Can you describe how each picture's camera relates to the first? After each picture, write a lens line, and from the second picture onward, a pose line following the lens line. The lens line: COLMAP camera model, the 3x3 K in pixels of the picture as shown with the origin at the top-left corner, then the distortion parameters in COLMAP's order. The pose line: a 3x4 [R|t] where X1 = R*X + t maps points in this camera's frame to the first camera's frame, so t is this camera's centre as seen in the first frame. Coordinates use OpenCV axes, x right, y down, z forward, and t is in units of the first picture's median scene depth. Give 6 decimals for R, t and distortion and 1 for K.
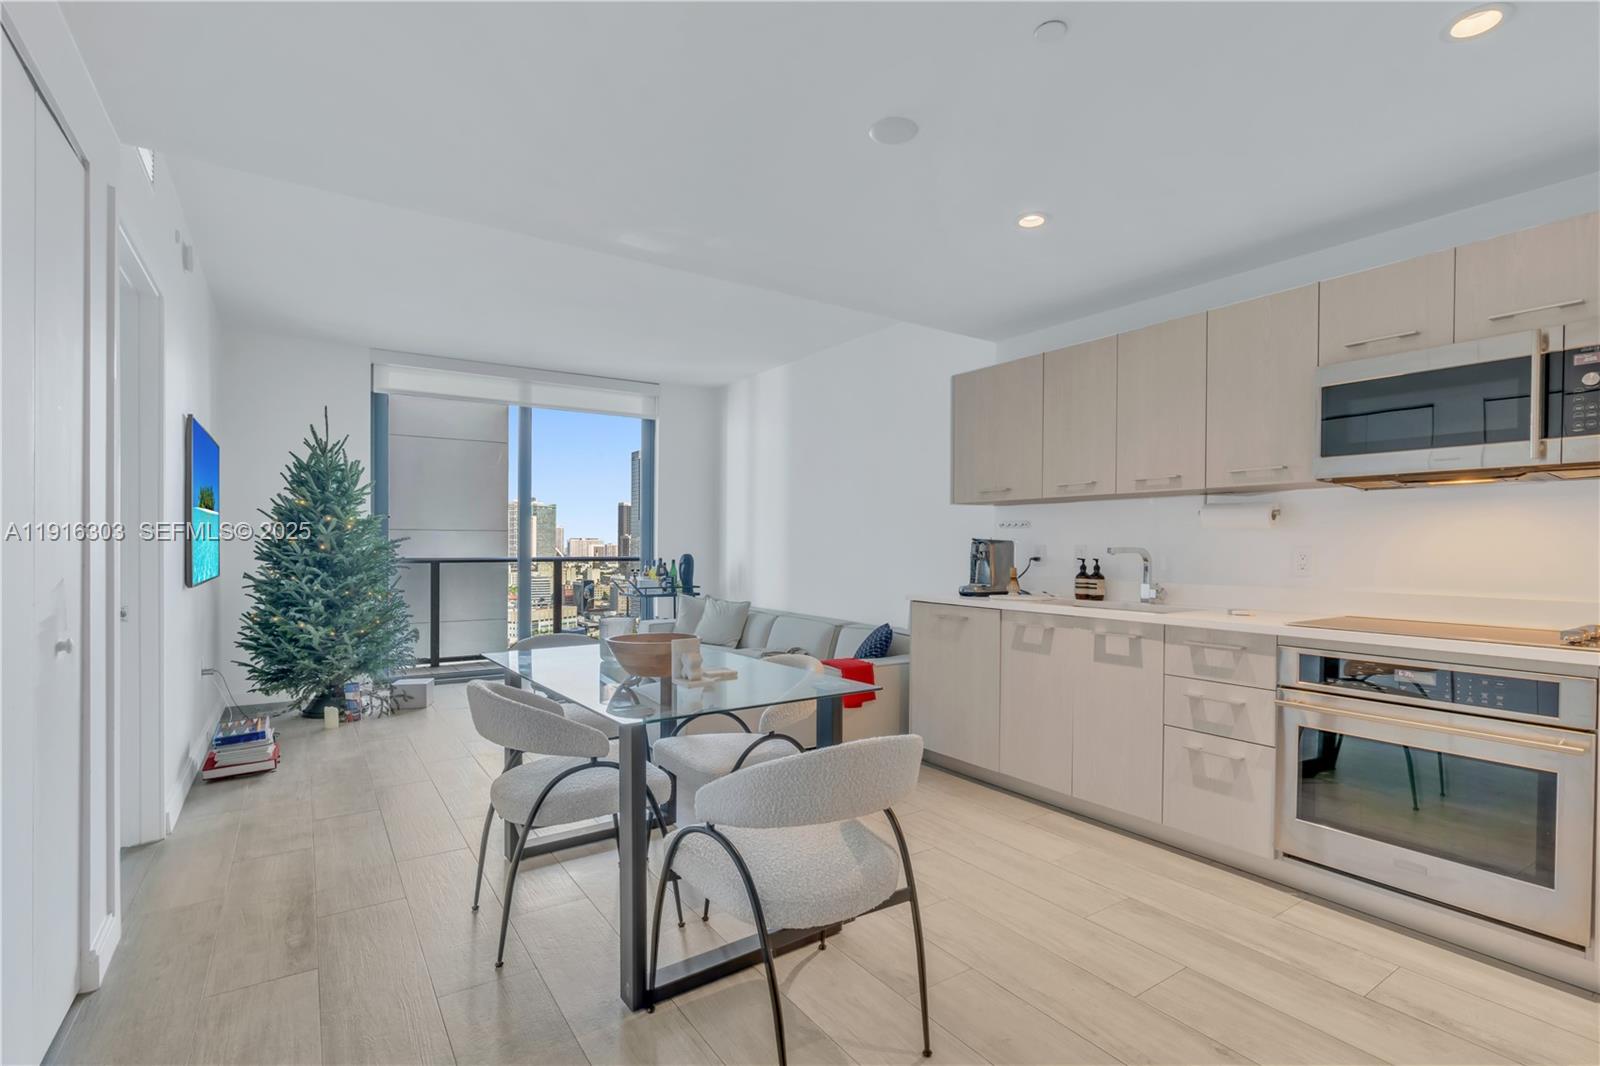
lens RADIAL K [[720.9, 0, 792.2], [0, 720.9, 553.4], [0, 0, 1]] dist [-0.011058, 0.003192]
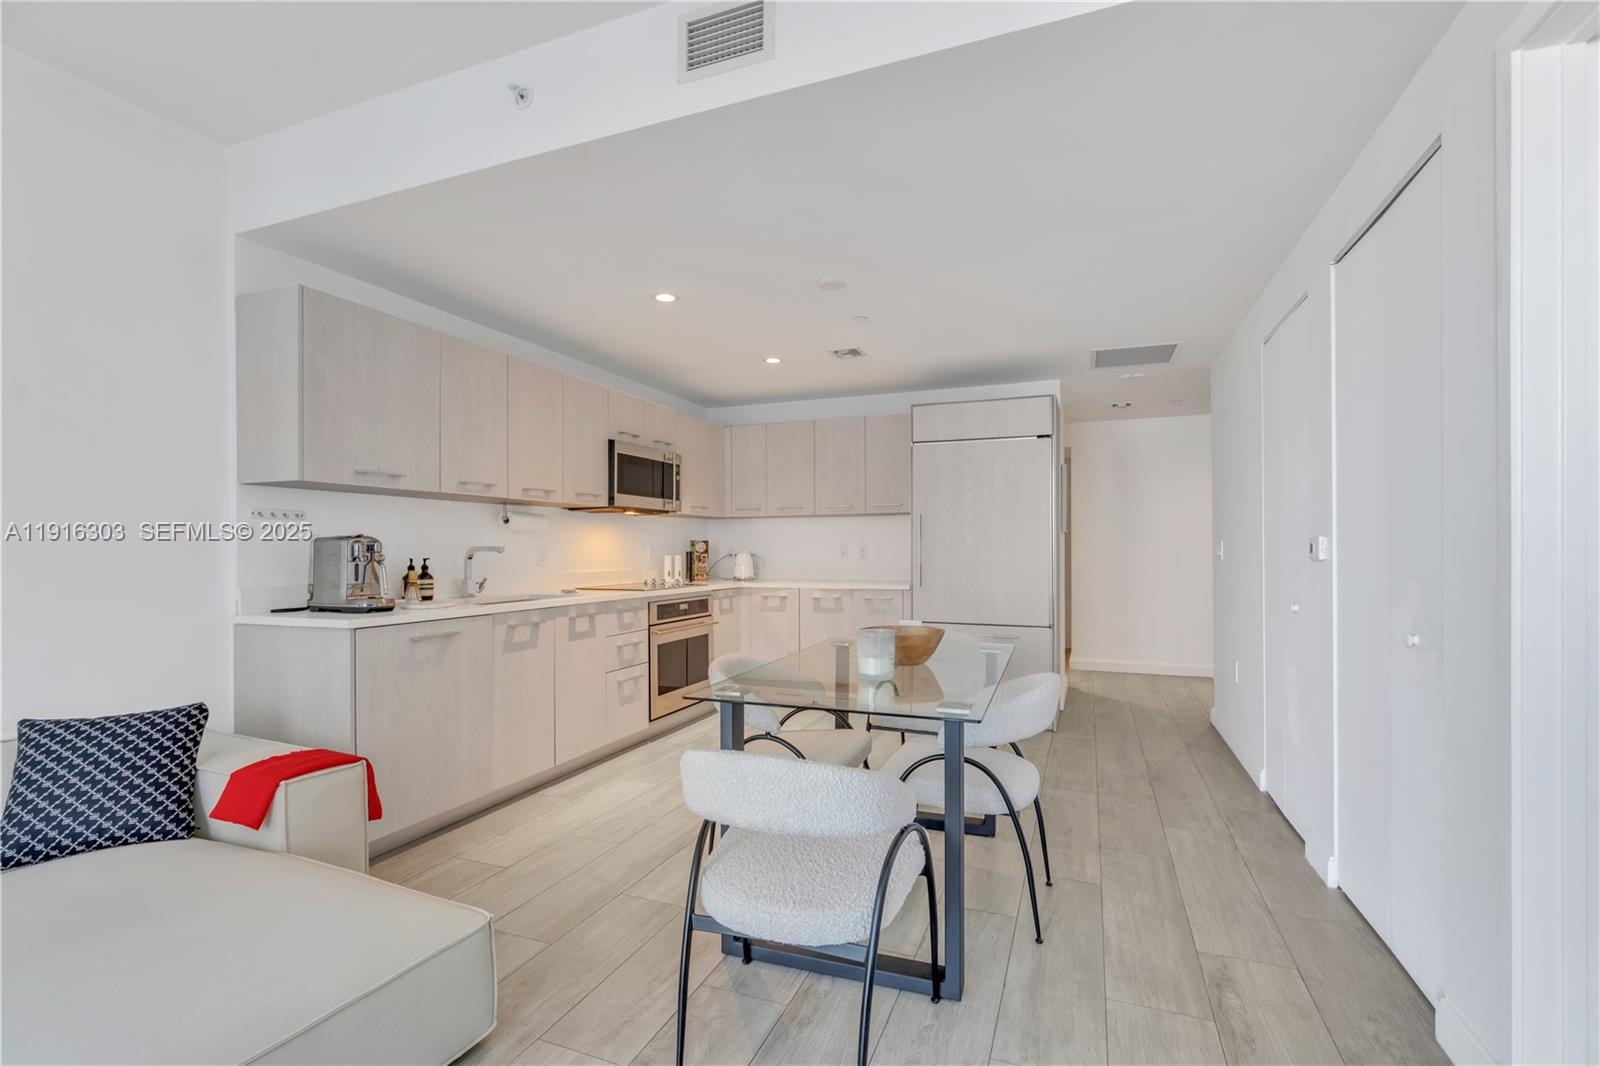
lens RADIAL K [[720.9, 0, 803.0], [0, 720.9, 540.7], [0, 0, 1]] dist [-0.011058, 0.003192]
pose [[-0.566259, 0.001367, 0.824226, -0.797997], [0.002734, 0.999996, 0.000220, -0.017410], [-0.824223, 0.002378, -0.566261, 1.373844]]
